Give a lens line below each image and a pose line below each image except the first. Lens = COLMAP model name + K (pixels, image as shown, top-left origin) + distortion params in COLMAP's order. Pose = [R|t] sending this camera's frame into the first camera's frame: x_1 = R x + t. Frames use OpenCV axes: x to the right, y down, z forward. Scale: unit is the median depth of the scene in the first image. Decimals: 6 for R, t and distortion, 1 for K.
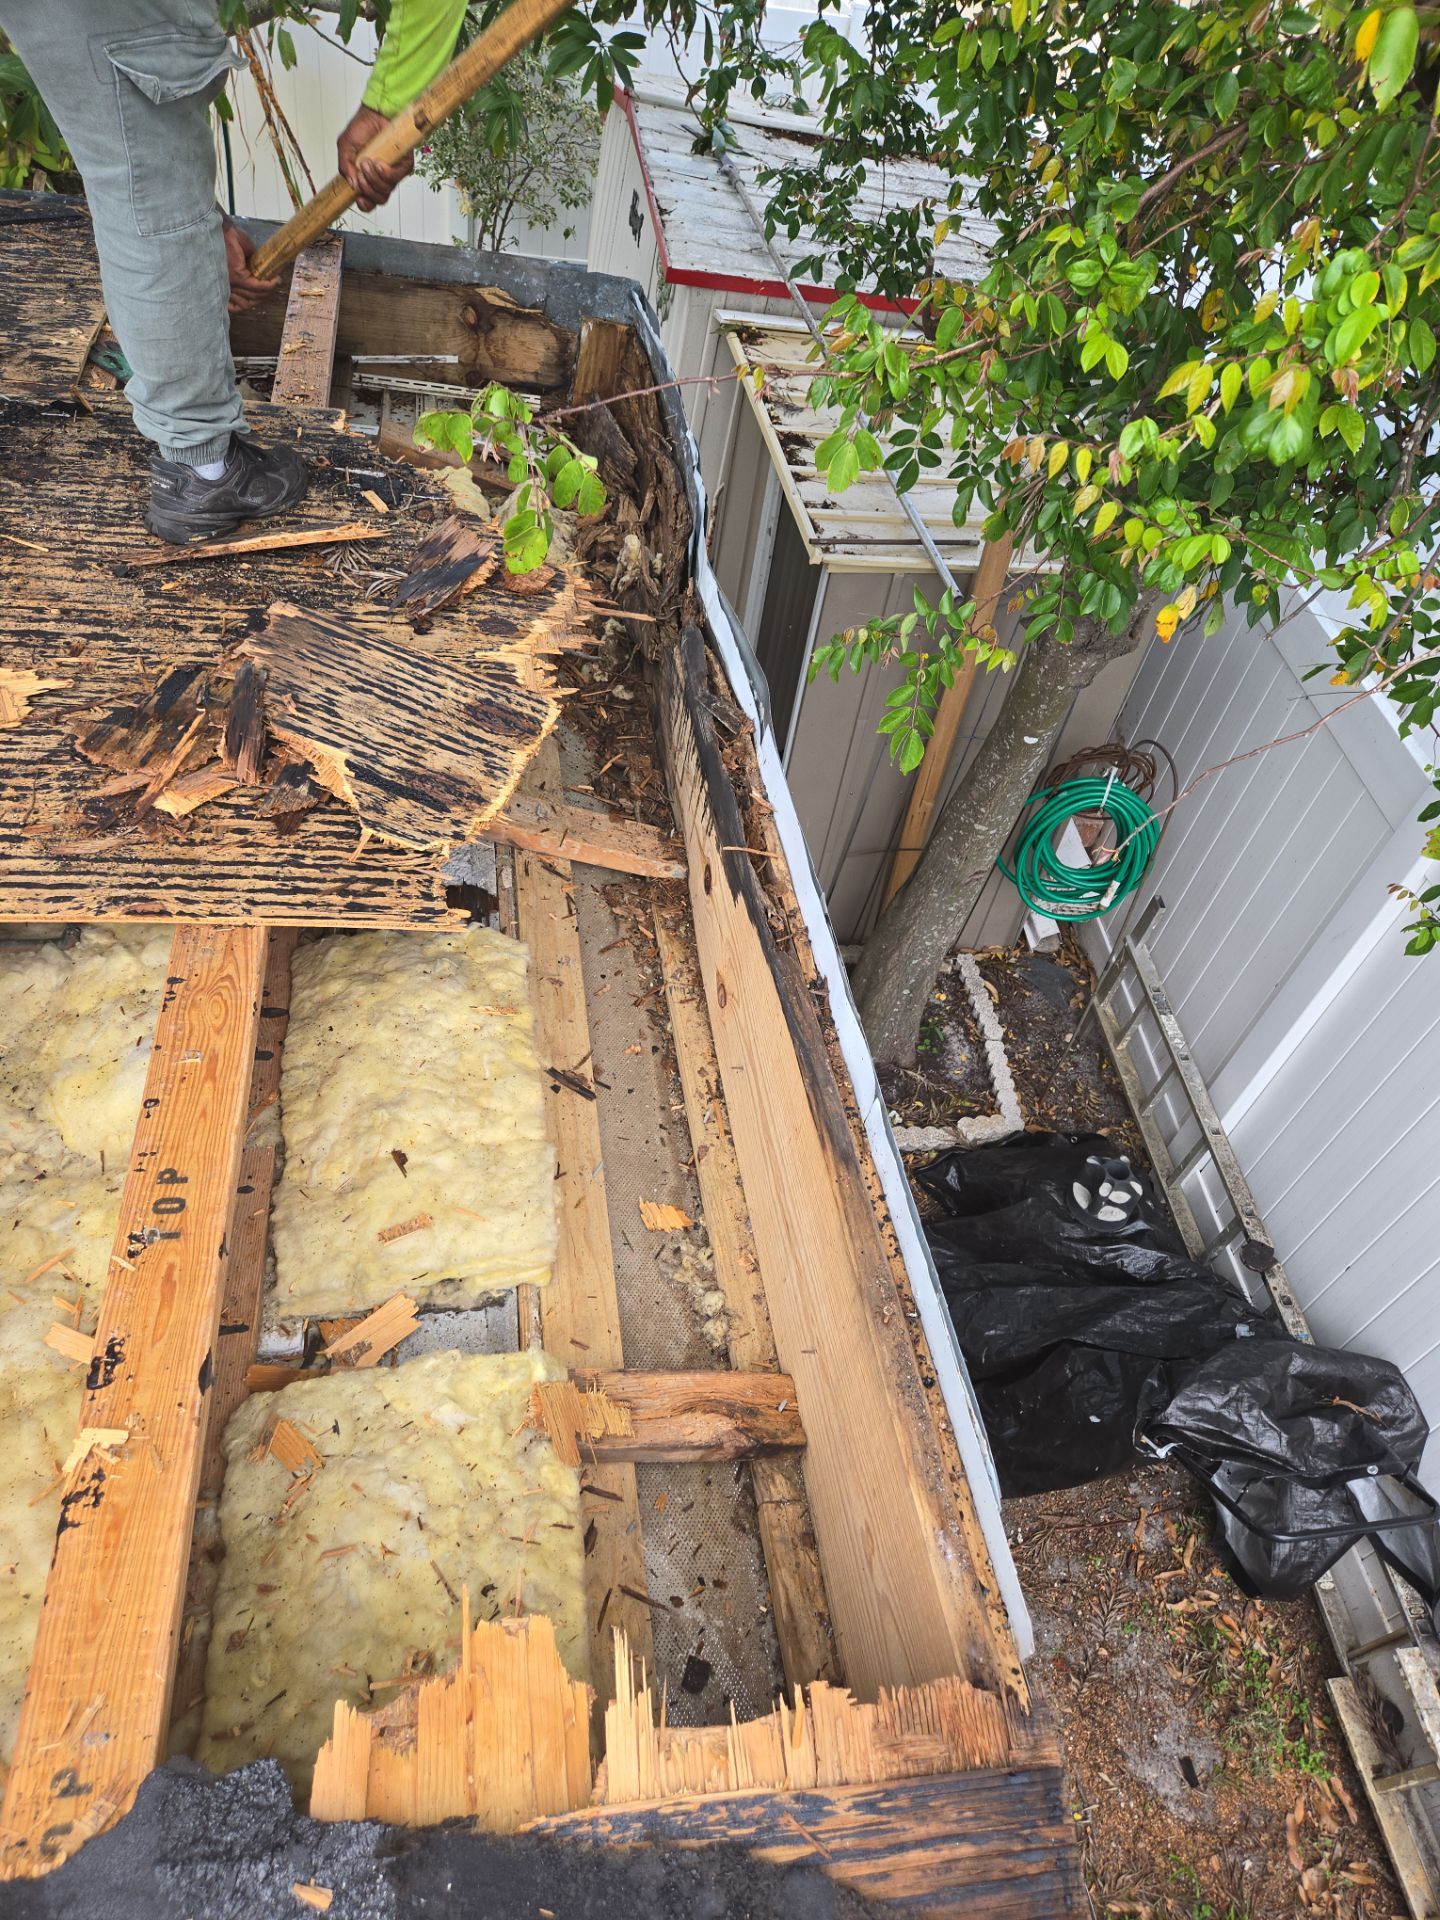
lens RADIAL K [[1243.8, 0, 701.1], [0, 1243.8, 960.3], [0, 0, 1]] dist [0.070433, -0.063507]
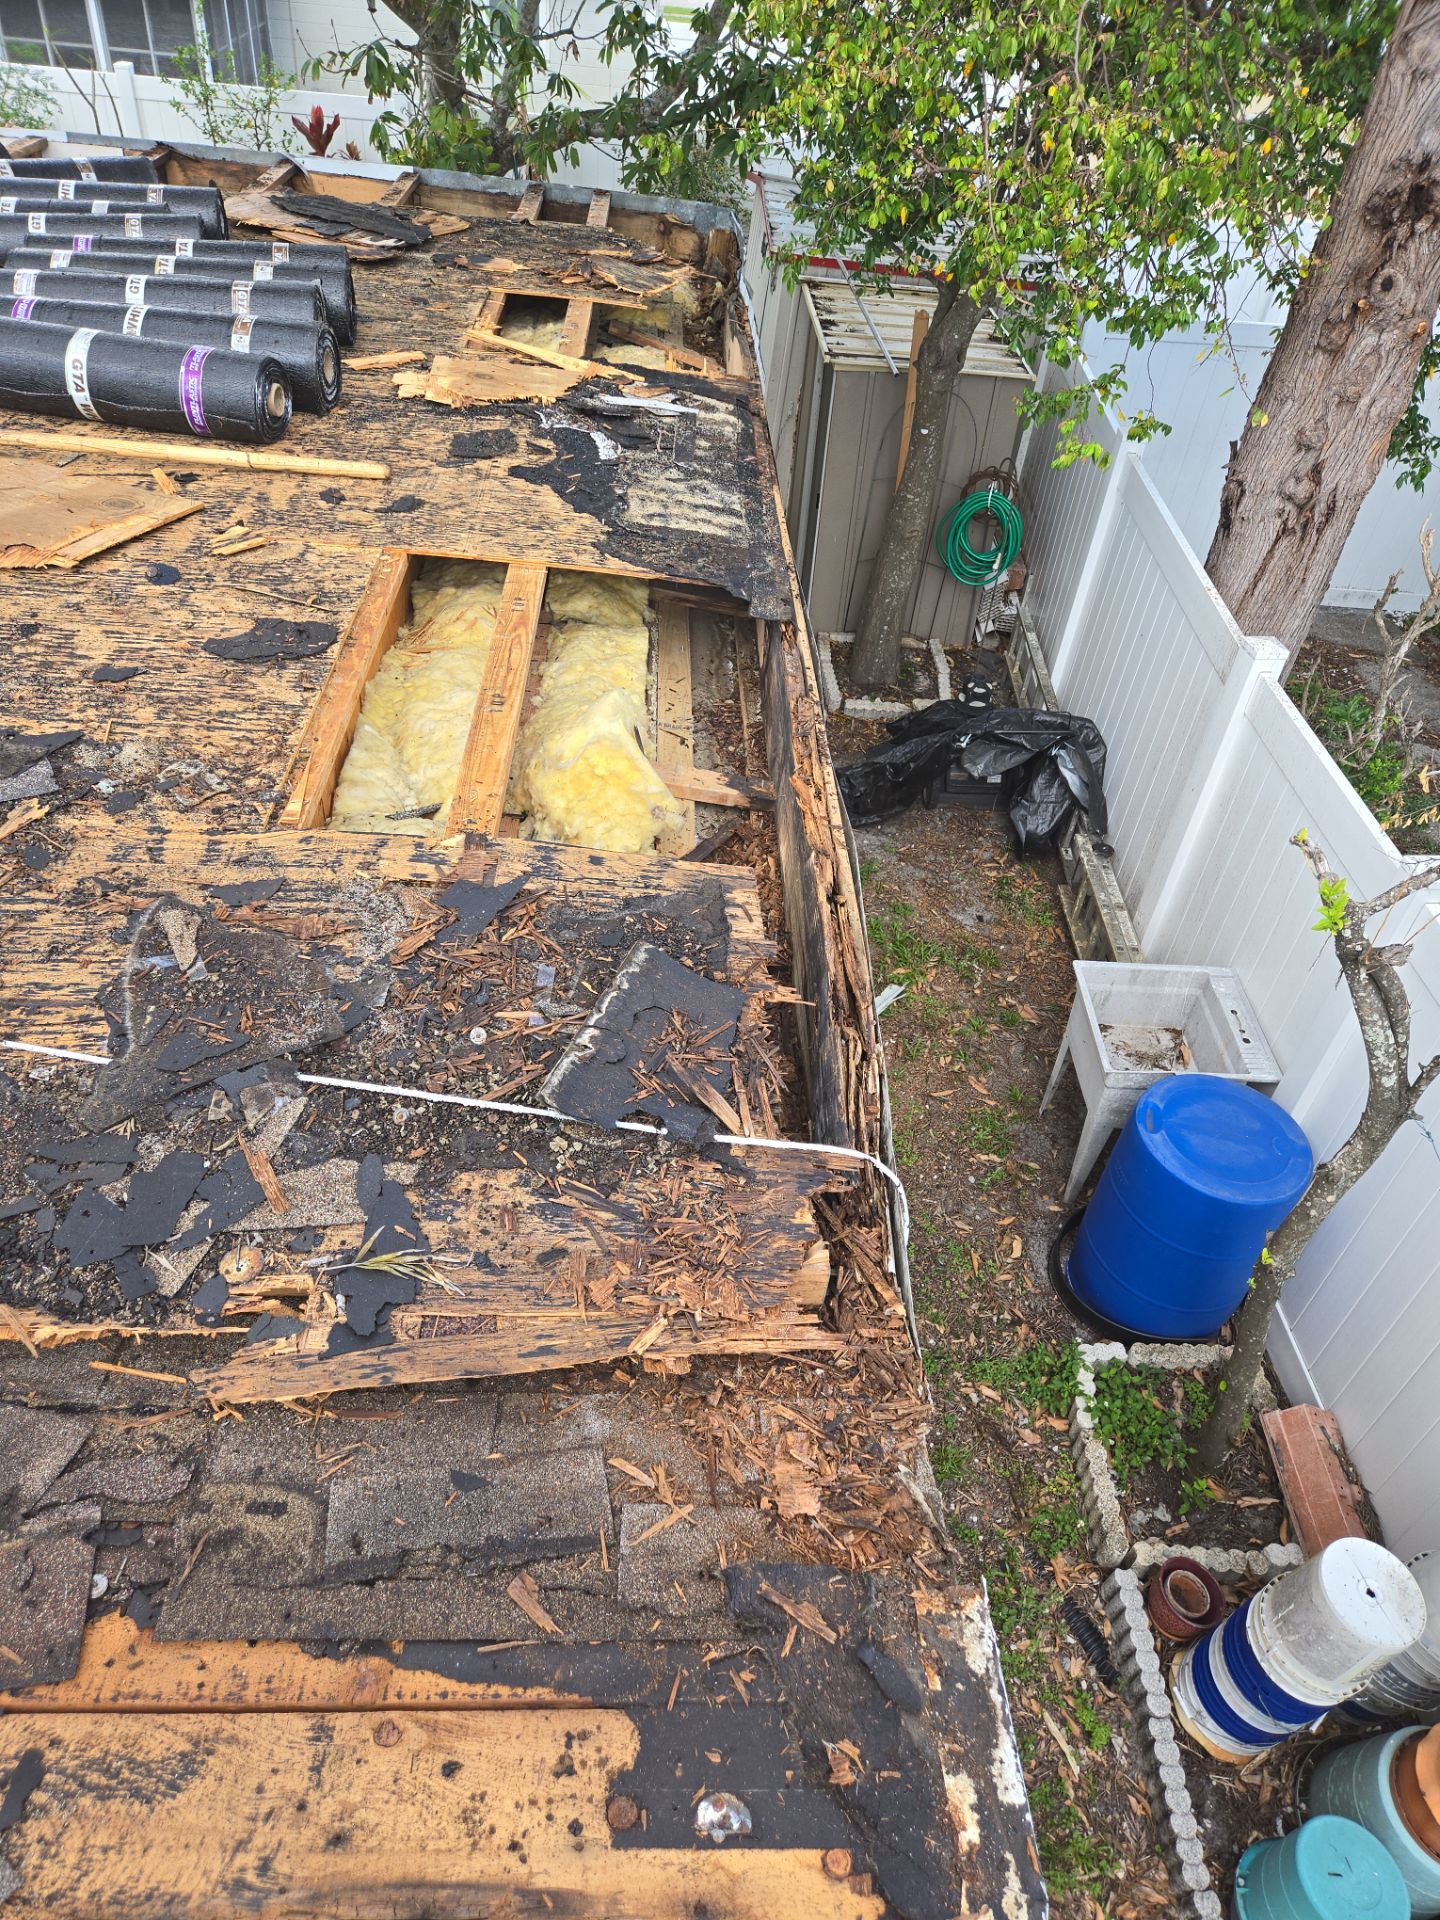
lens RADIAL K [[1243.8, 0, 701.1], [0, 1243.8, 960.3], [0, 0, 1]] dist [0.070433, -0.063507]
pose [[0.989821, 0.035092, -0.137923, 0.180610], [-0.049844, 0.993222, -0.105006, 0.751911], [0.133303, 0.110812, 0.984861, -0.794463]]
